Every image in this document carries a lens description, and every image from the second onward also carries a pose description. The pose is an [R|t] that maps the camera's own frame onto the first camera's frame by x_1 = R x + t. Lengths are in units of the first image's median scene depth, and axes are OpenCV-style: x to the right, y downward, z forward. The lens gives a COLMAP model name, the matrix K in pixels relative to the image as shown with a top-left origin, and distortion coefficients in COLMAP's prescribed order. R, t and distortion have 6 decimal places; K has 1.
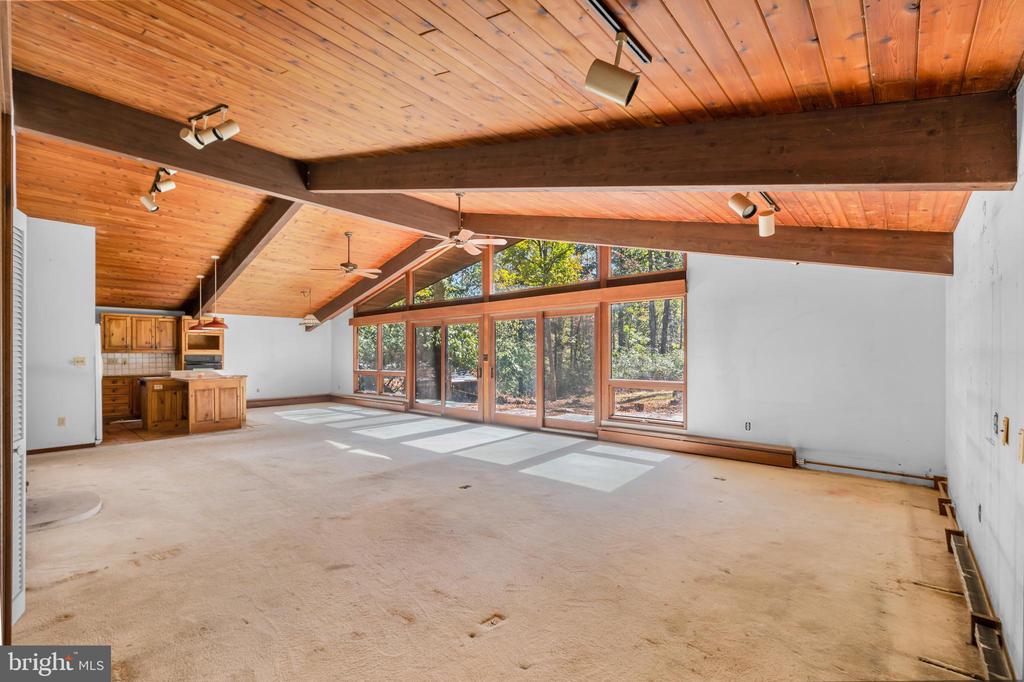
lens RADIAL K [[447.7, 0, 517.1], [0, 447.7, 359.6], [0, 0, 1]] dist [0.001600, 0.000301]
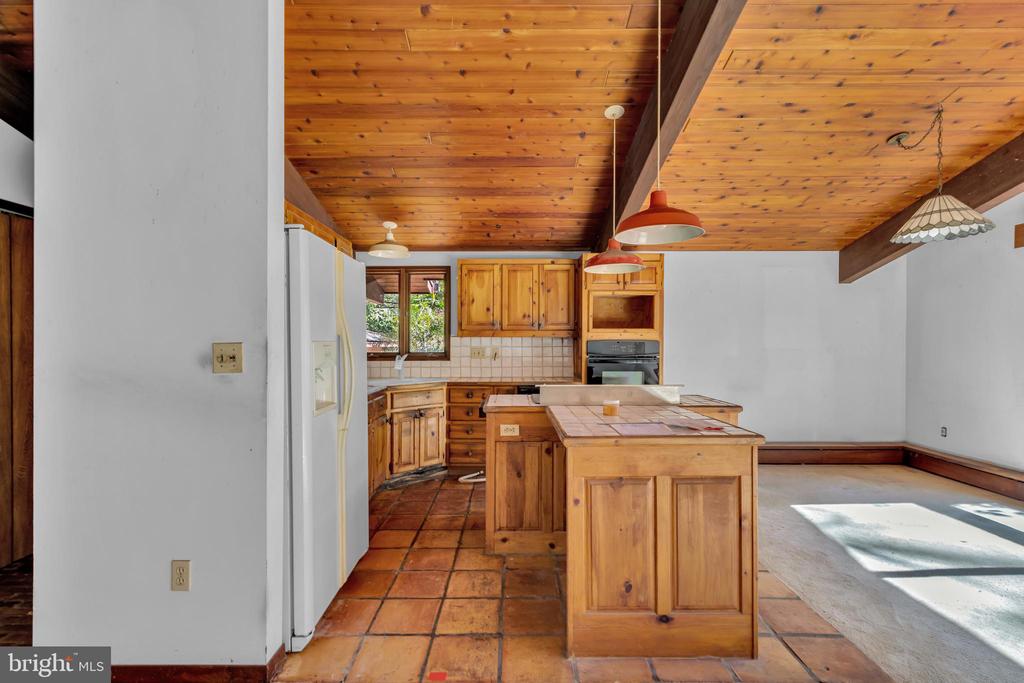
lens RADIAL K [[447.7, 0, 510.3], [0, 447.7, 345.0], [0, 0, 1]] dist [0.001600, 0.000301]
pose [[0.652095, 0.002712, -0.758133, -0.525970], [-0.011566, 0.999913, -0.006371, -0.002553], [0.758049, 0.012923, 0.652069, 0.756906]]
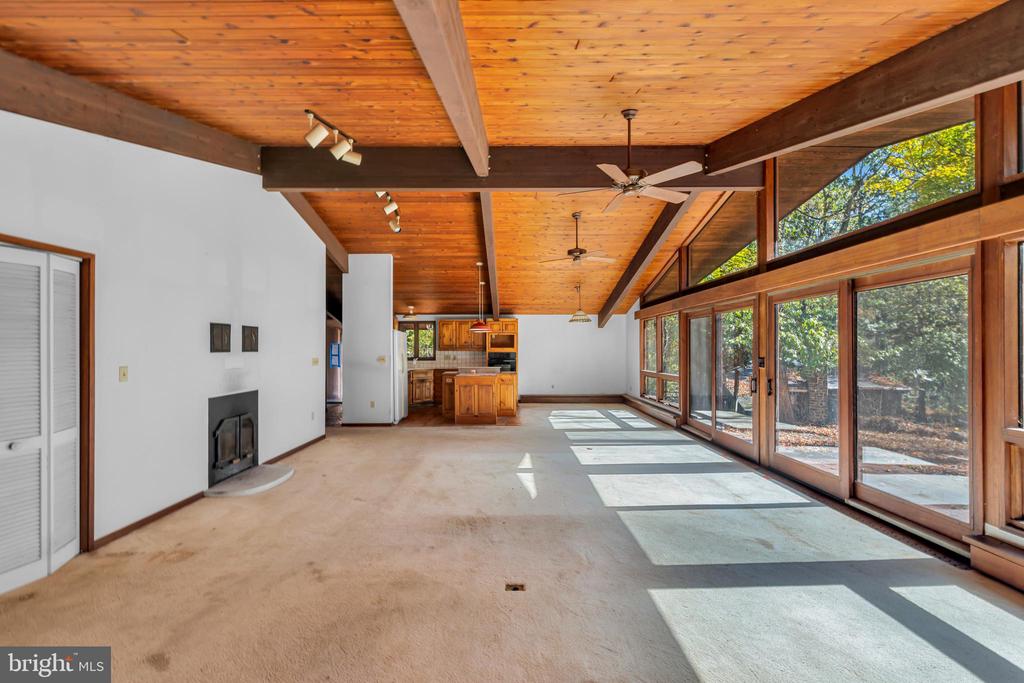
lens RADIAL K [[447.7, 0, 513.2], [0, 447.7, 347.3], [0, 0, 1]] dist [0.001600, 0.000301]
pose [[0.649573, 0.001686, -0.760297, 0.200493], [-0.008928, 0.999946, -0.005410, -0.020670], [0.760247, 0.010302, 0.649553, 0.353971]]
